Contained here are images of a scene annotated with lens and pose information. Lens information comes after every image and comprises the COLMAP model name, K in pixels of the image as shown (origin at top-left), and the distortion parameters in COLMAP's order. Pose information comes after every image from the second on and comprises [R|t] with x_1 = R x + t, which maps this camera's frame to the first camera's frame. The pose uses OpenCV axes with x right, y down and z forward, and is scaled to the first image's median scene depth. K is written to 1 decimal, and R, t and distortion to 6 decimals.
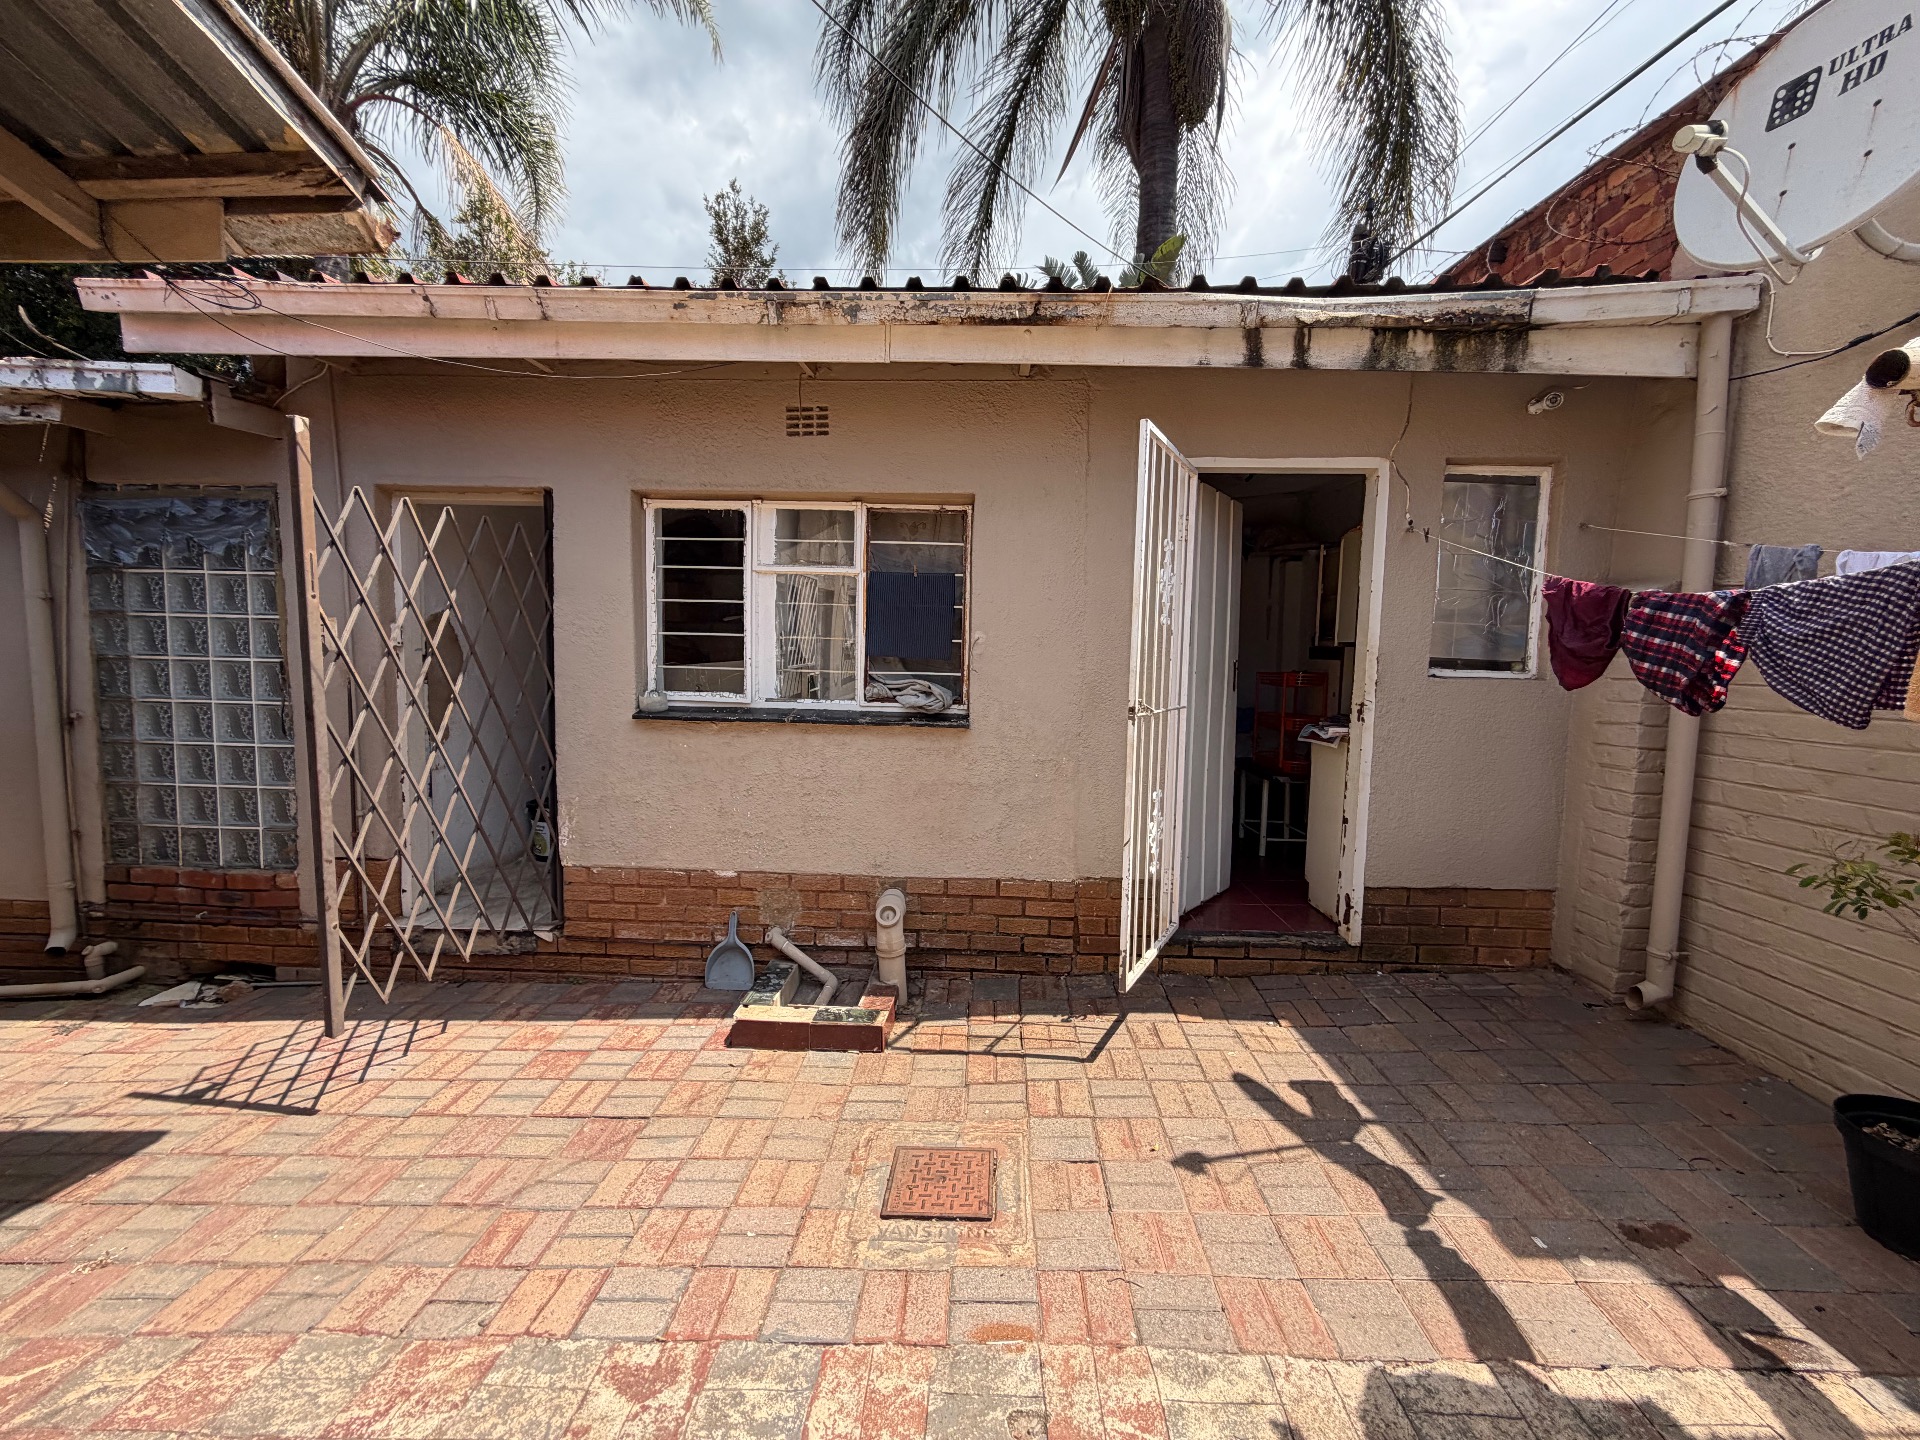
lens RADIAL K [[763.7, 0, 960.0], [0, 763.7, 719.5], [0, 0, 1]] dist [0.002097, -0.000611]
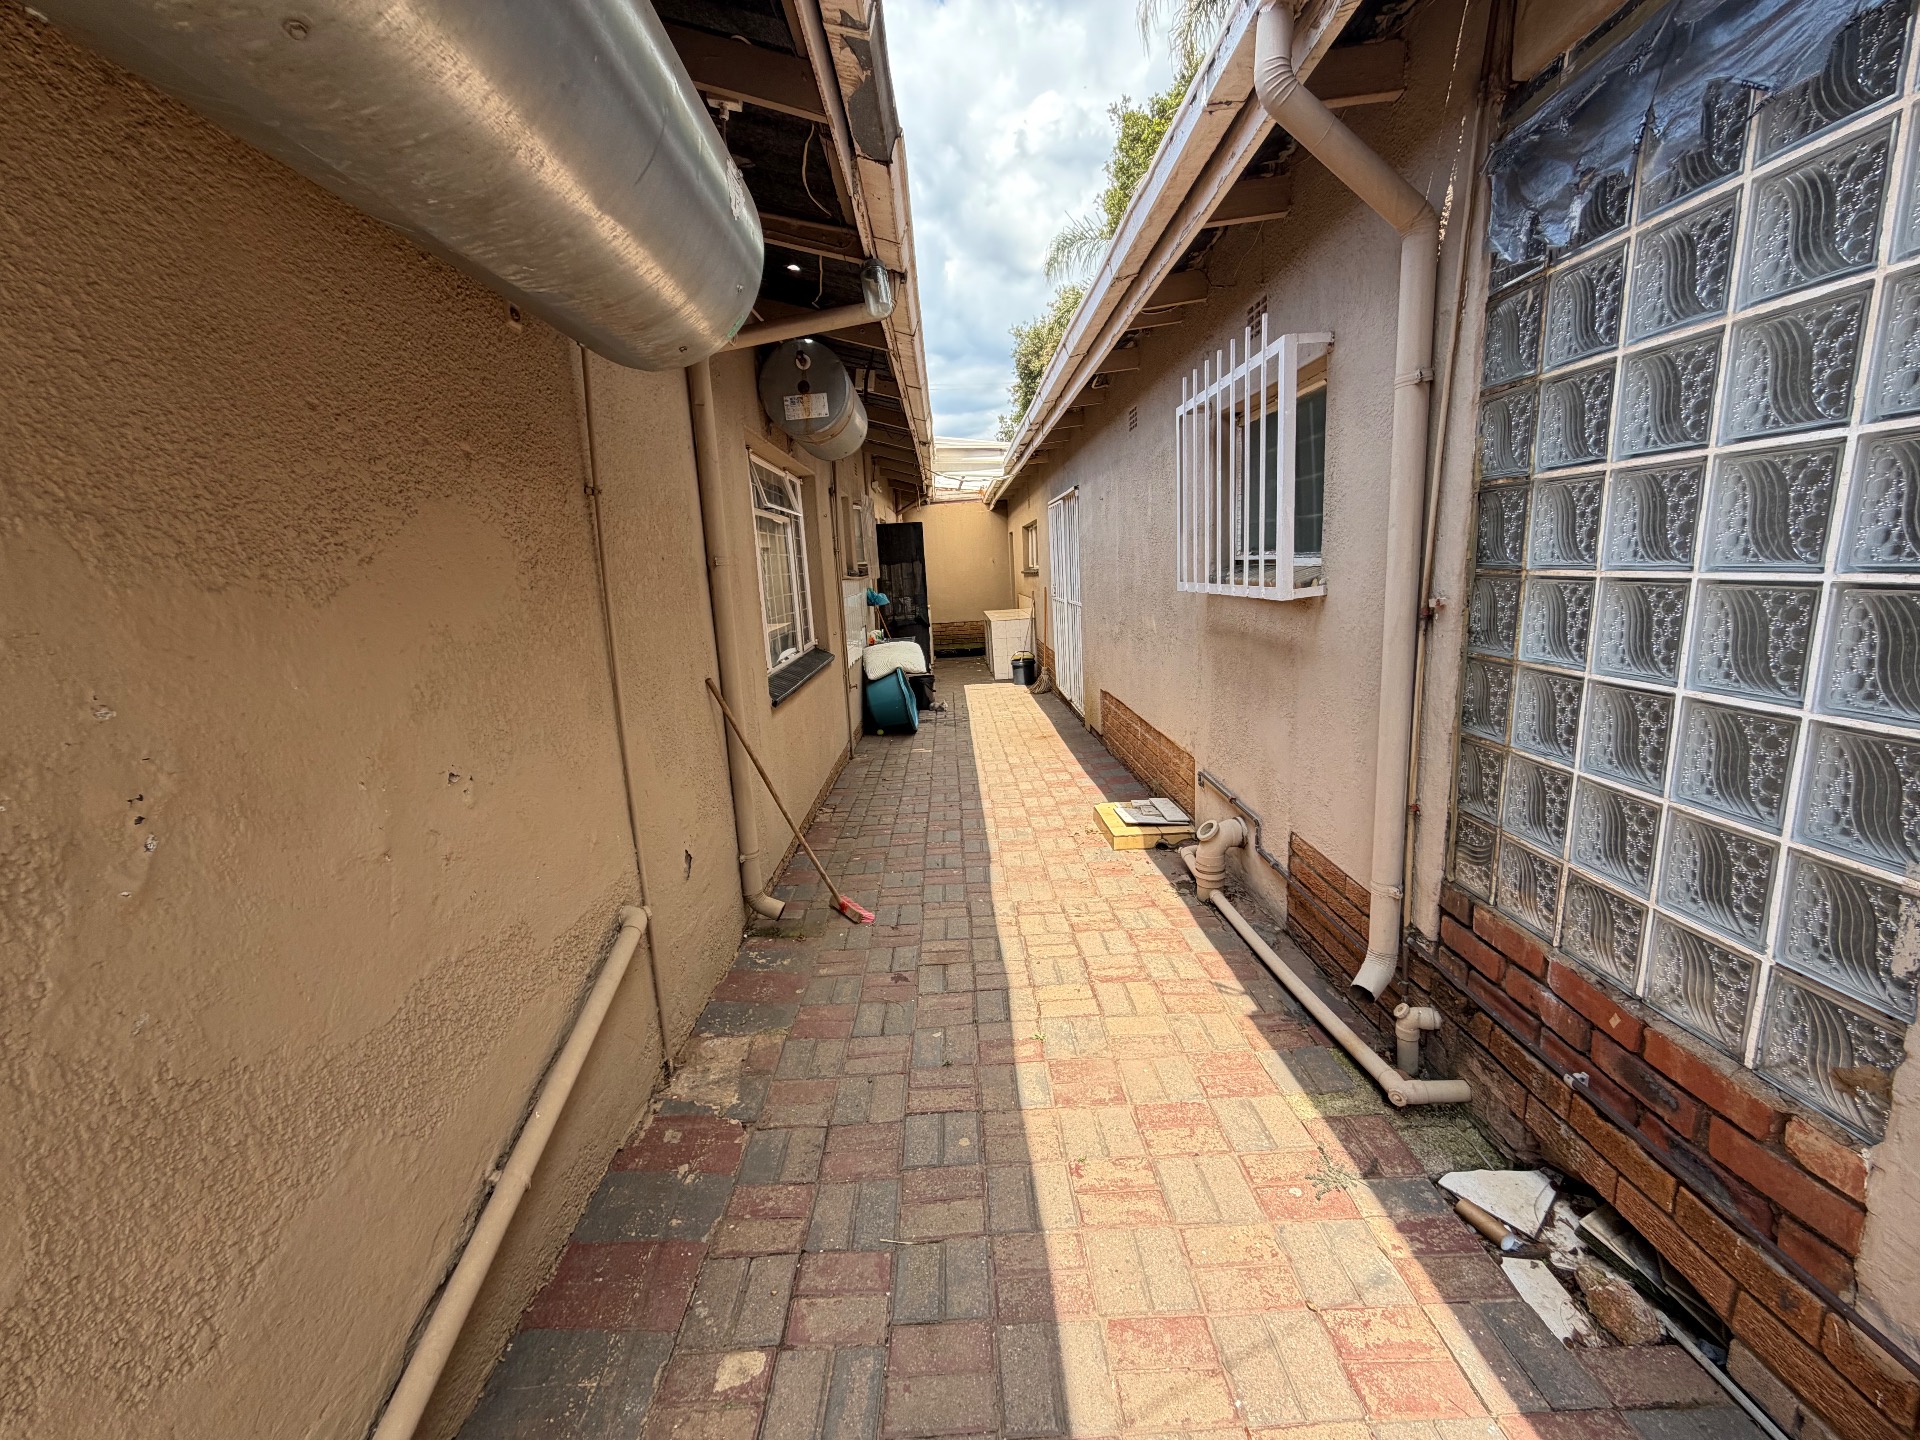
lens RADIAL K [[763.7, 0, 956.2], [0, 763.7, 713.1], [0, 0, 1]] dist [0.002097, -0.000611]
pose [[0.047661, 0.170118, -0.984270, -0.625446], [-0.021697, 0.985334, 0.169252, -0.012926], [0.998628, 0.013289, 0.050653, 0.632463]]
